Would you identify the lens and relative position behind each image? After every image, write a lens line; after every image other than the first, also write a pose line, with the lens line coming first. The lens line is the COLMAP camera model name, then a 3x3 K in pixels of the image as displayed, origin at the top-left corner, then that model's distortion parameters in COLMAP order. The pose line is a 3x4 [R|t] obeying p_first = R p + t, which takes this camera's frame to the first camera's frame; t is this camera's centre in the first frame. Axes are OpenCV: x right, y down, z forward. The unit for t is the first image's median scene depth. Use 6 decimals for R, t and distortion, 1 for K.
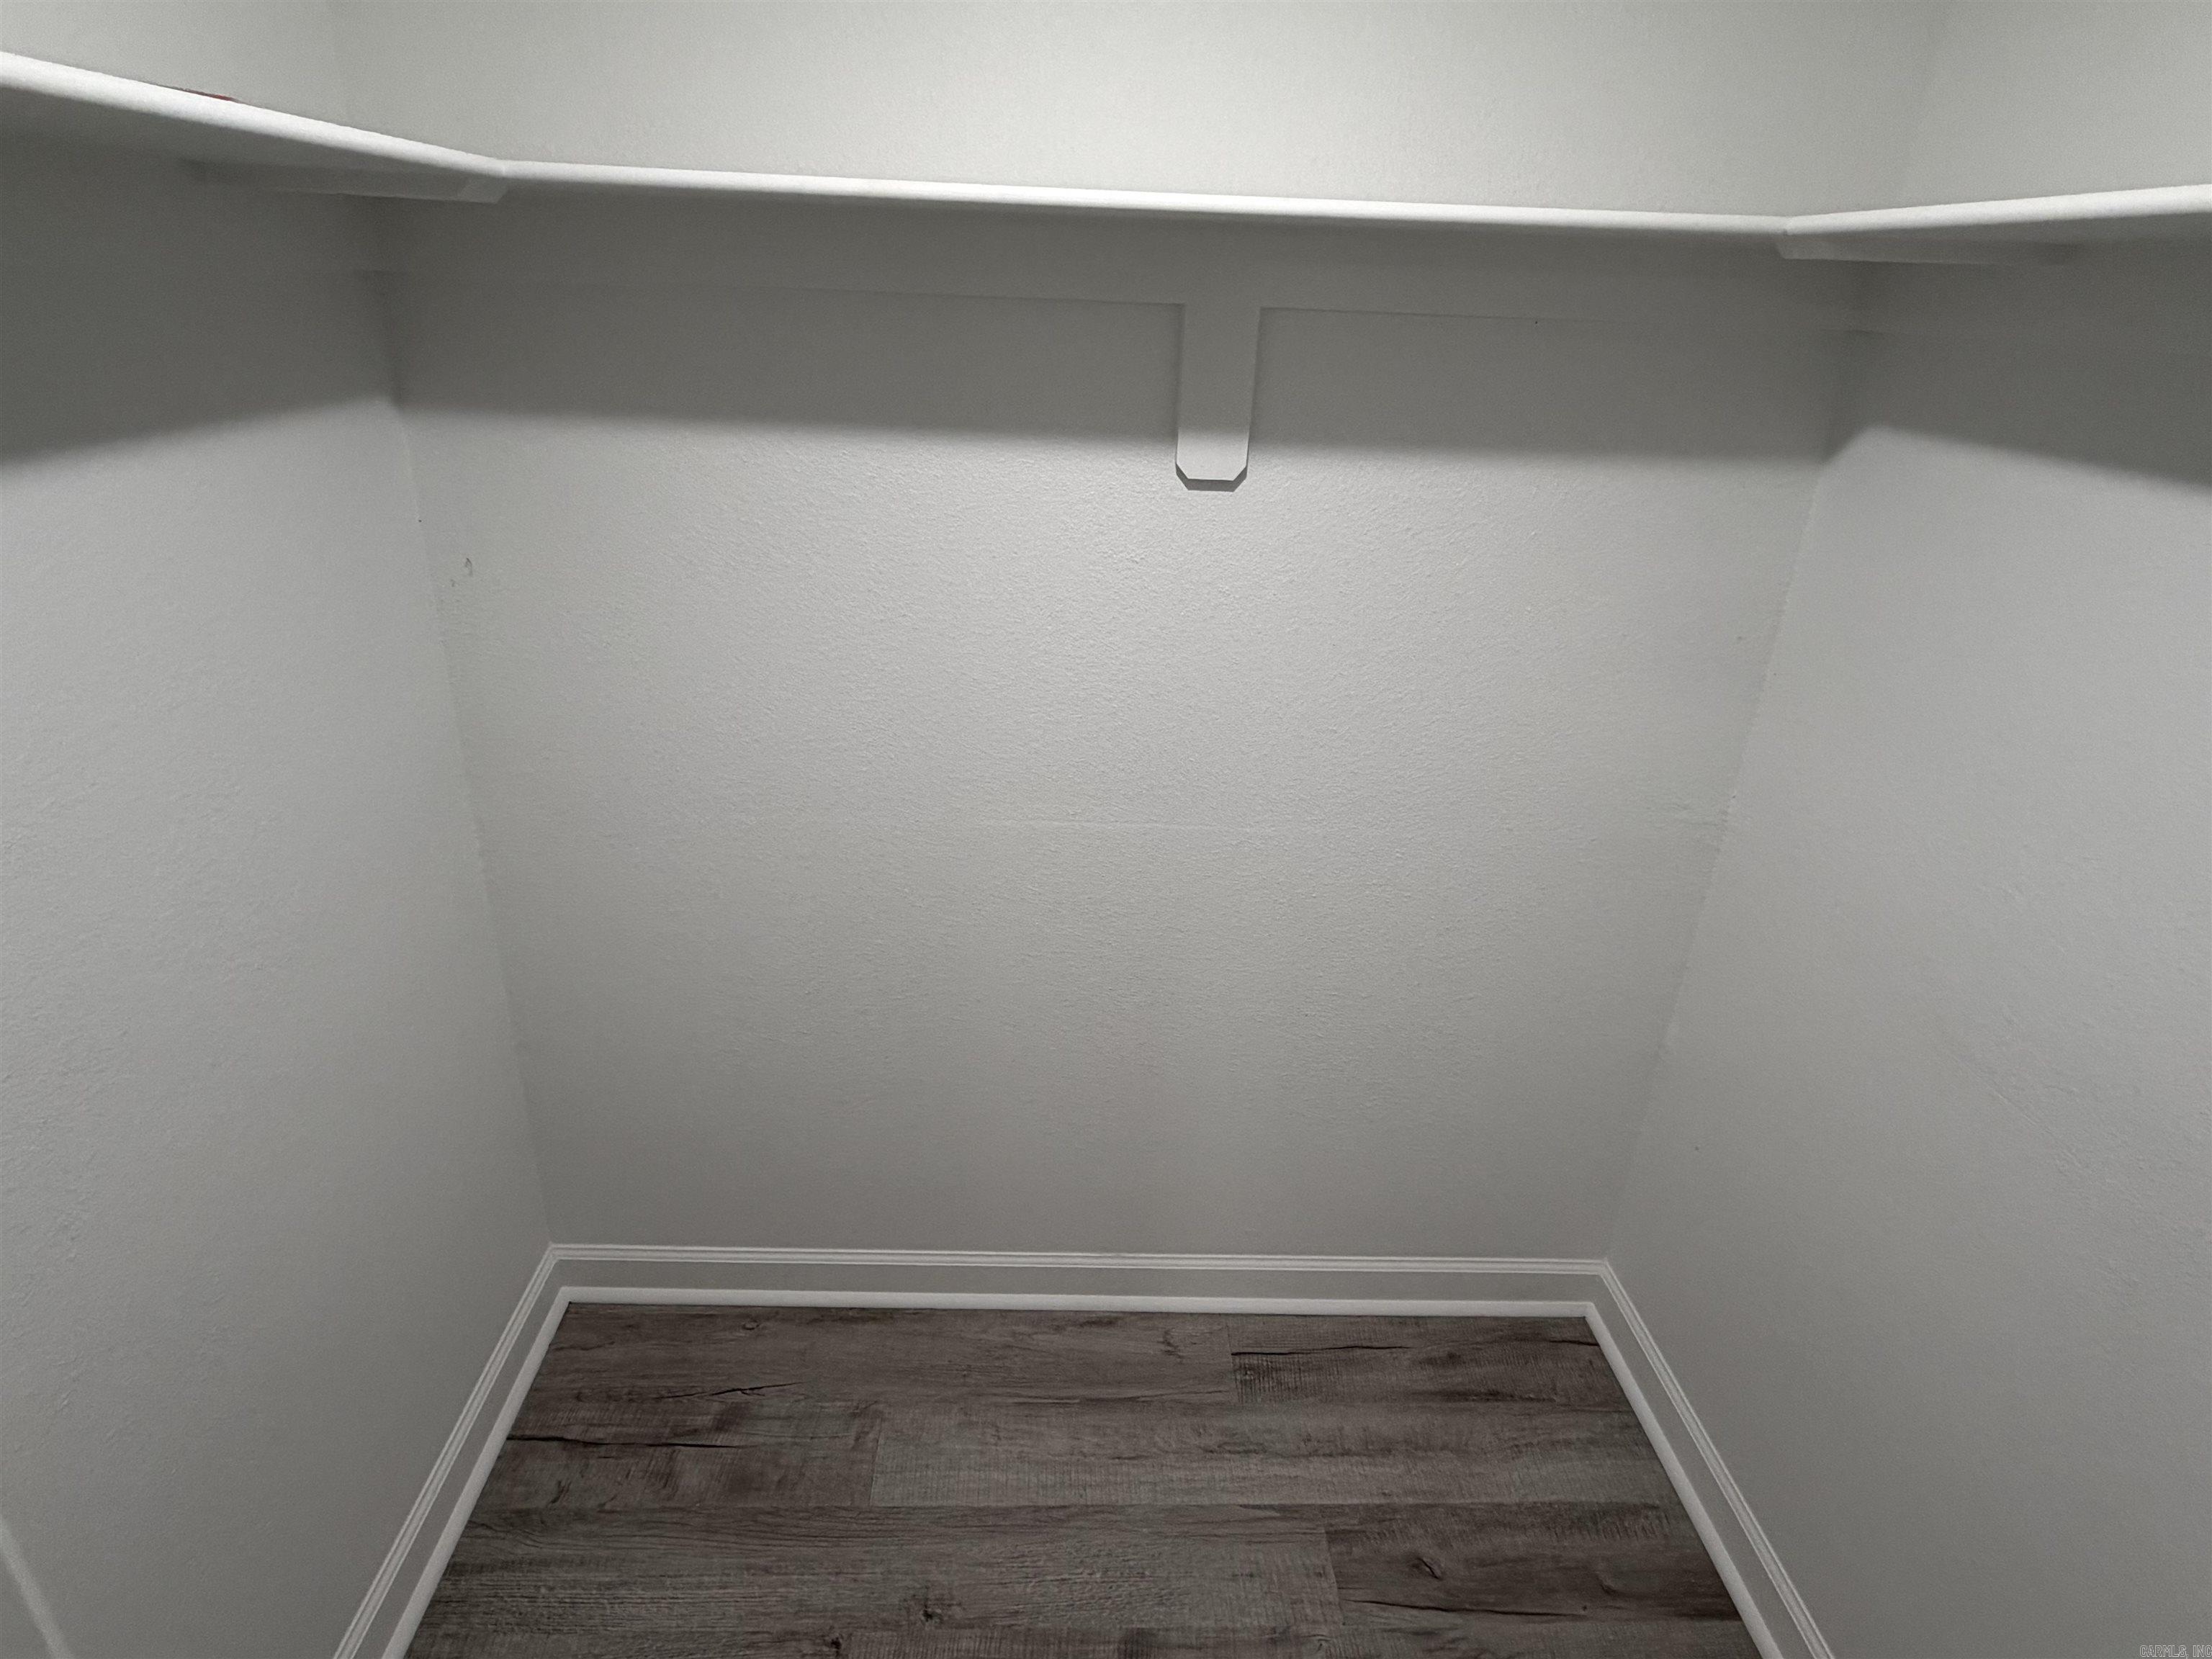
lens RADIAL K [[1226.7, 0, 1100.2], [0, 1226.7, 834.7], [0, 0, 1]] dist [0.000372, -0.000316]
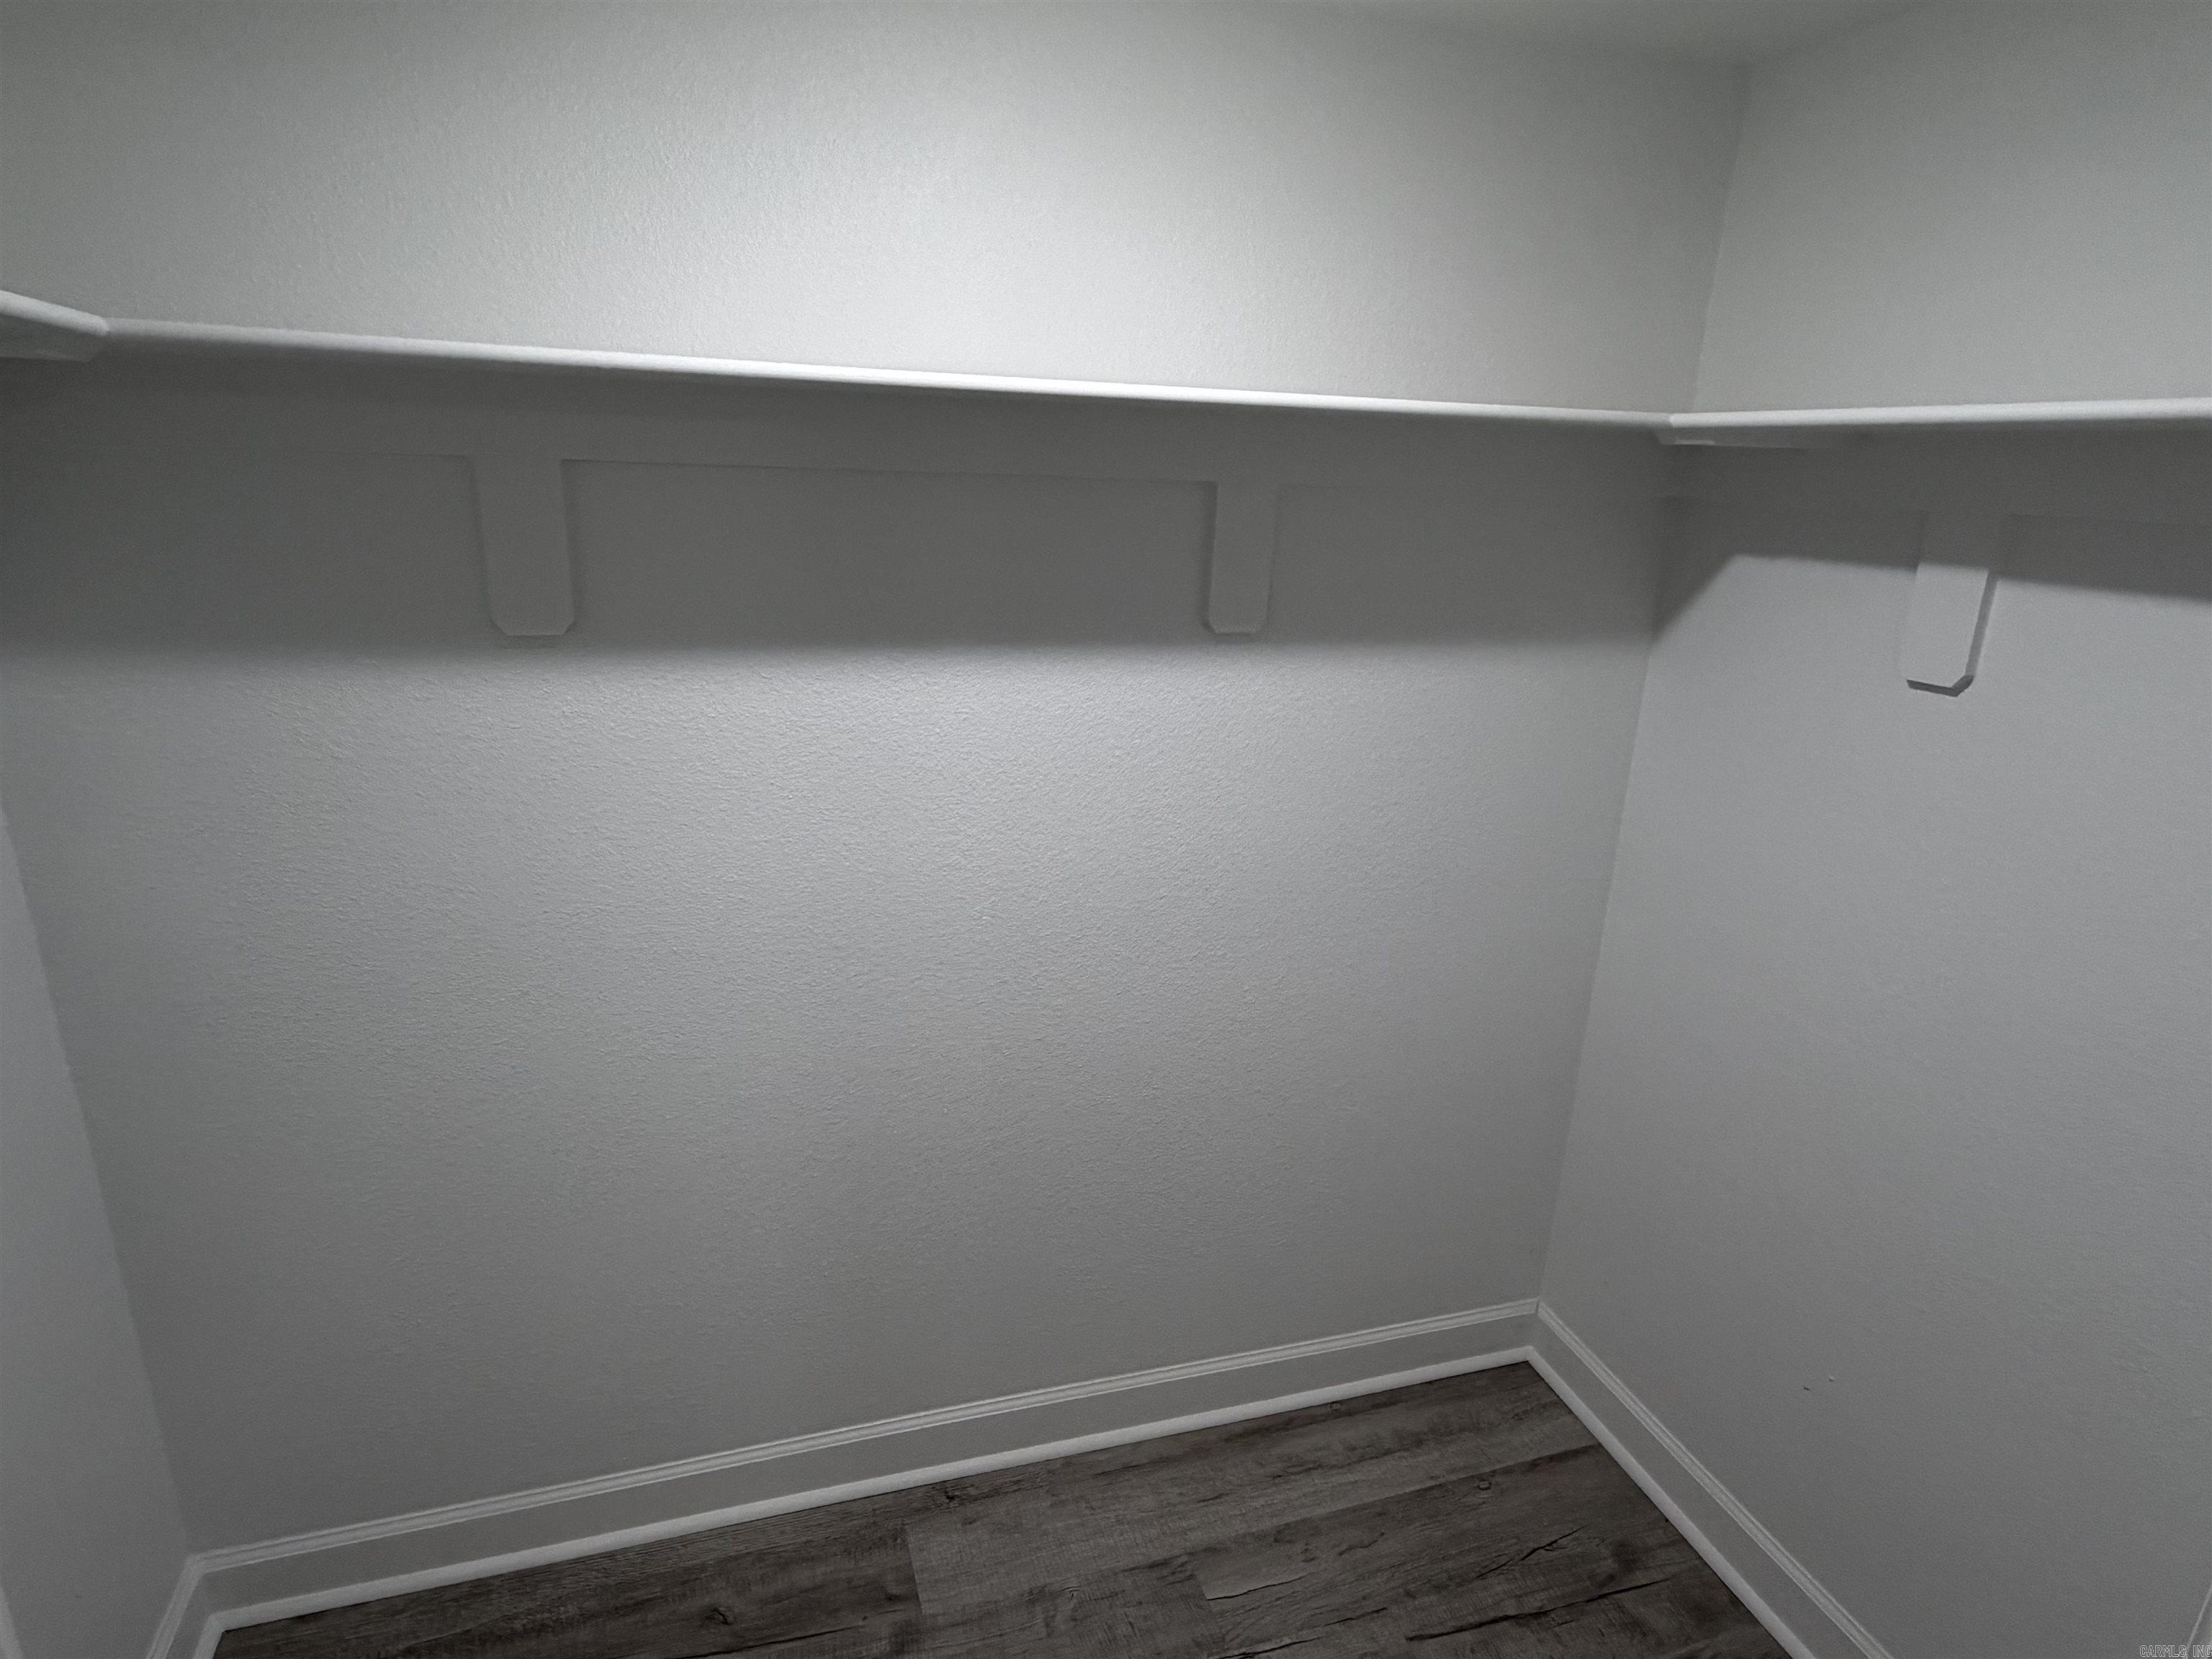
lens RADIAL K [[1223.0, 0, 1093.9], [0, 1223.0, 859.7], [0, 0, 1]] dist [0.003684, -0.001131]
pose [[0.959714, -0.087831, 0.266899, -0.314269], [0.113479, 0.990133, -0.082215, 0.025208], [-0.257045, 0.109190, 0.960211, -0.074195]]
